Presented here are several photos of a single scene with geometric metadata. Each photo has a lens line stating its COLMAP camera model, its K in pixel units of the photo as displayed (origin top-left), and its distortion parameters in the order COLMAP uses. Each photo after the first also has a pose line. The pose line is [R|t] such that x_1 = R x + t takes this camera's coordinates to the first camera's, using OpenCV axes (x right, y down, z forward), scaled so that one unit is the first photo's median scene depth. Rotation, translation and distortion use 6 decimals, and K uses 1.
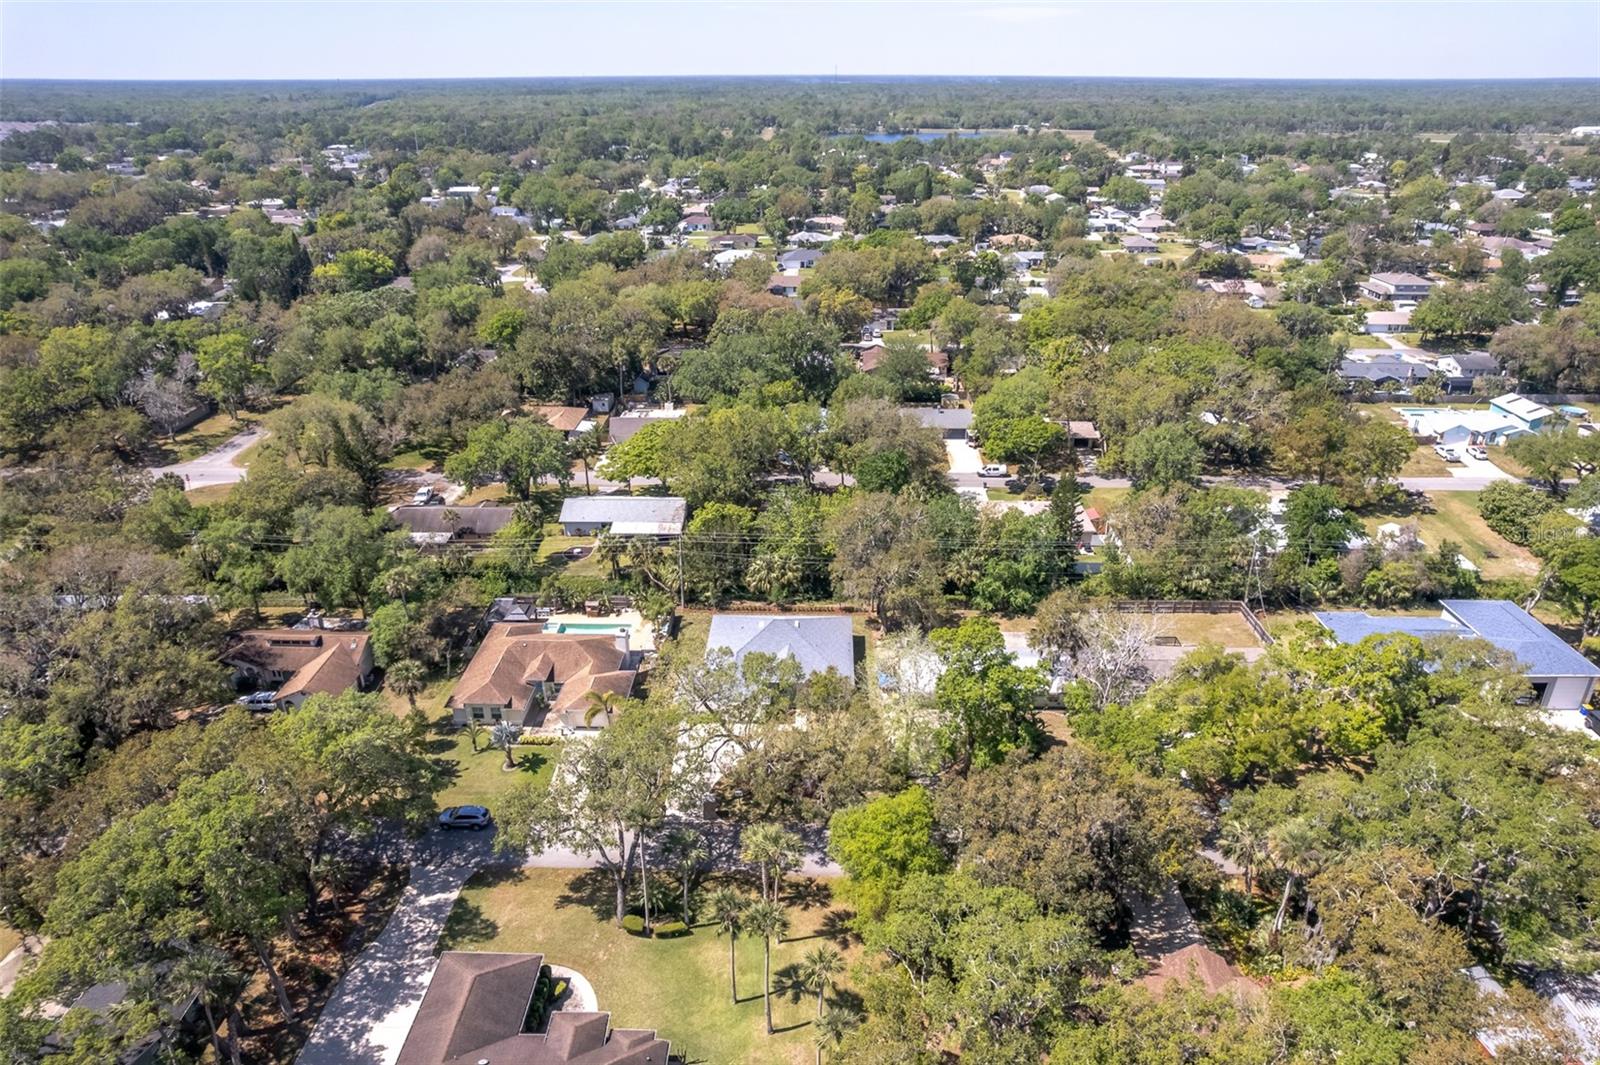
lens RADIAL K [[1020.8, 0, 805.7], [0, 1020.8, 537.2], [0, 0, 1]] dist [-0.069264, 0.058417]
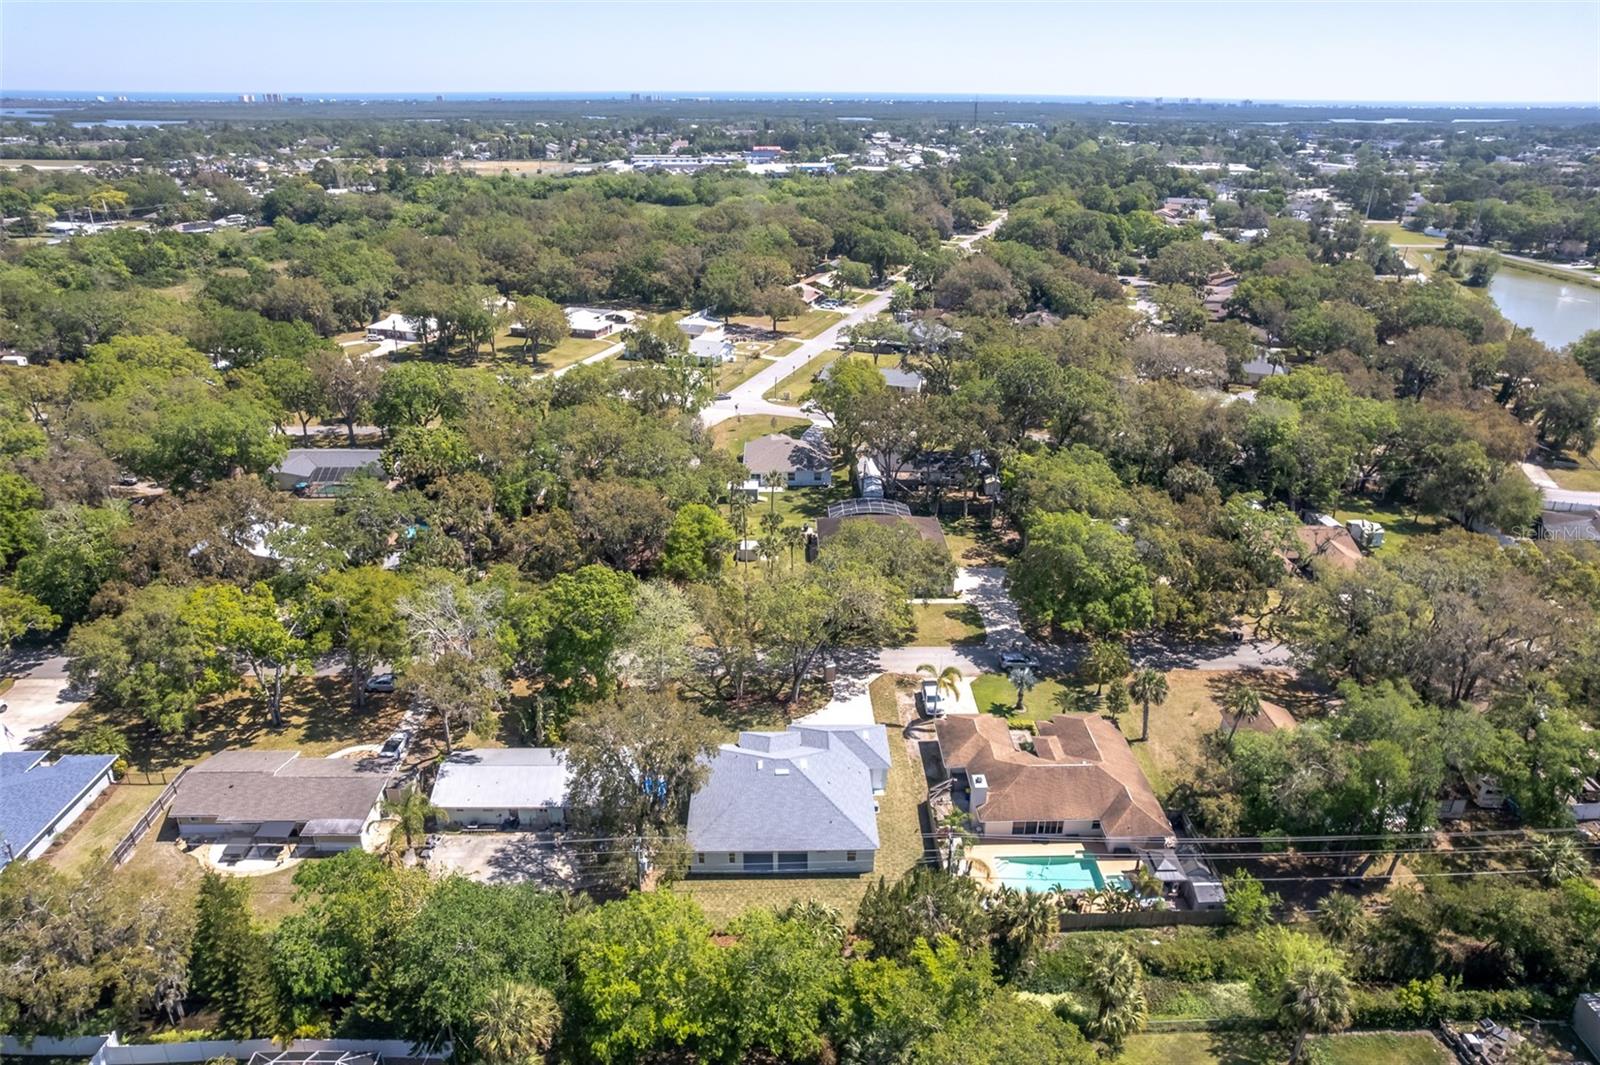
lens RADIAL K [[1020.8, 0, 799.6], [0, 1020.8, 527.4], [0, 0, 1]] dist [-0.069264, 0.058417]
pose [[-0.999543, 0.016890, -0.025076, -0.021869], [-0.007388, 0.667803, 0.744301, -0.570047], [0.029317, 0.744146, -0.667373, 1.239599]]
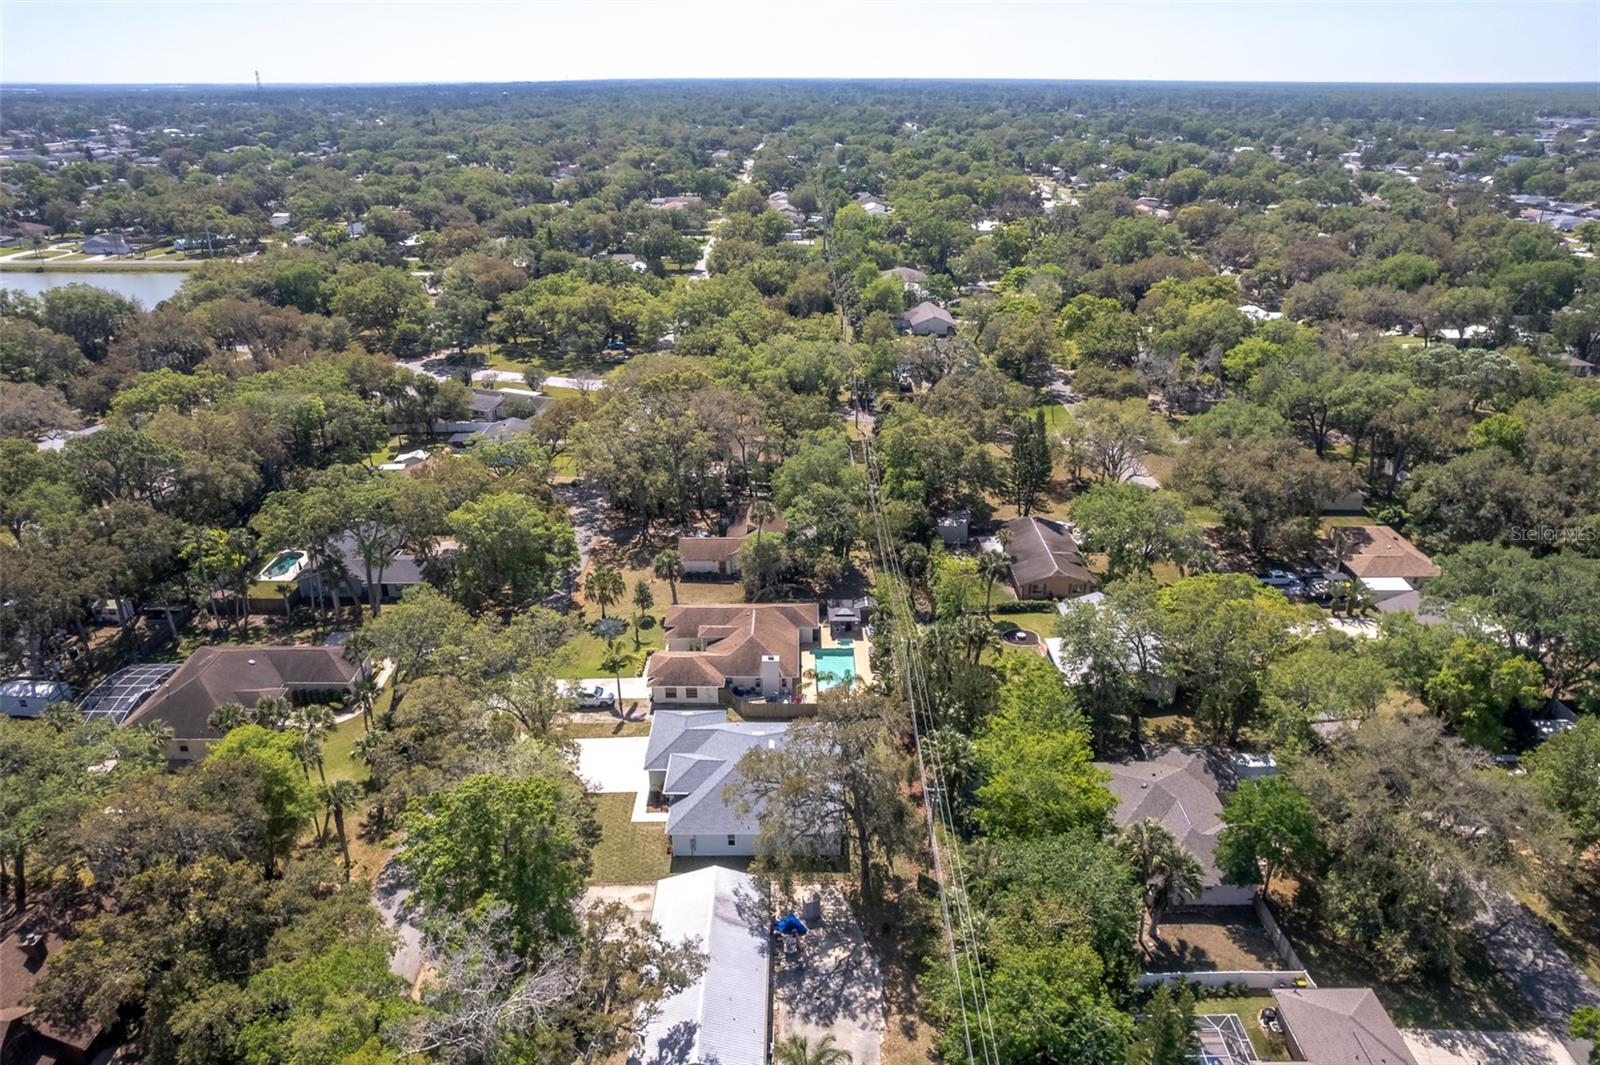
lens RADIAL K [[1020.8, 0, 809.8], [0, 1020.8, 529.8], [0, 0, 1]] dist [-0.069264, 0.058417]
pose [[0.033420, 0.410782, -0.911121, 0.579412], [-0.415742, 0.834729, 0.361090, -0.333255], [0.908868, 0.366724, 0.198676, 0.718615]]
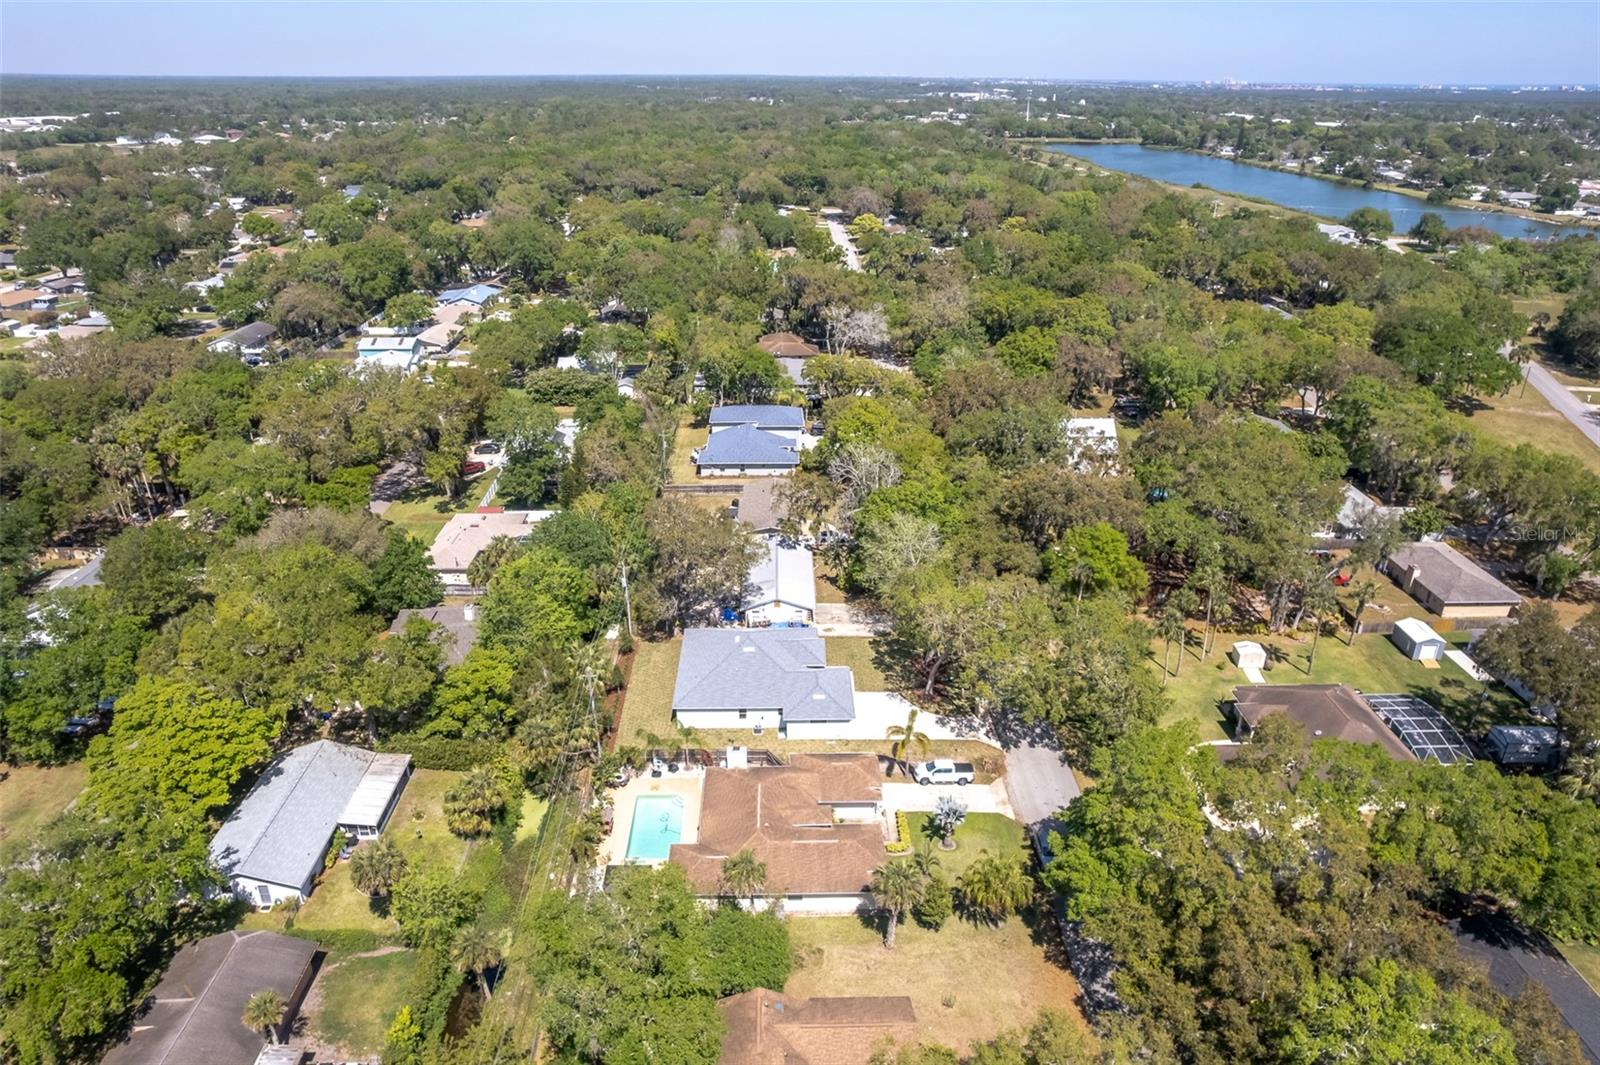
lens RADIAL K [[1020.8, 0, 789.3], [0, 1020.8, 536.3], [0, 0, 1]] dist [-0.069264, 0.058417]
pose [[-0.027445, -0.405378, 0.913737, -0.779946], [0.416542, 0.826303, 0.379100, -0.311175], [-0.908702, 0.391014, 0.146179, 0.694403]]
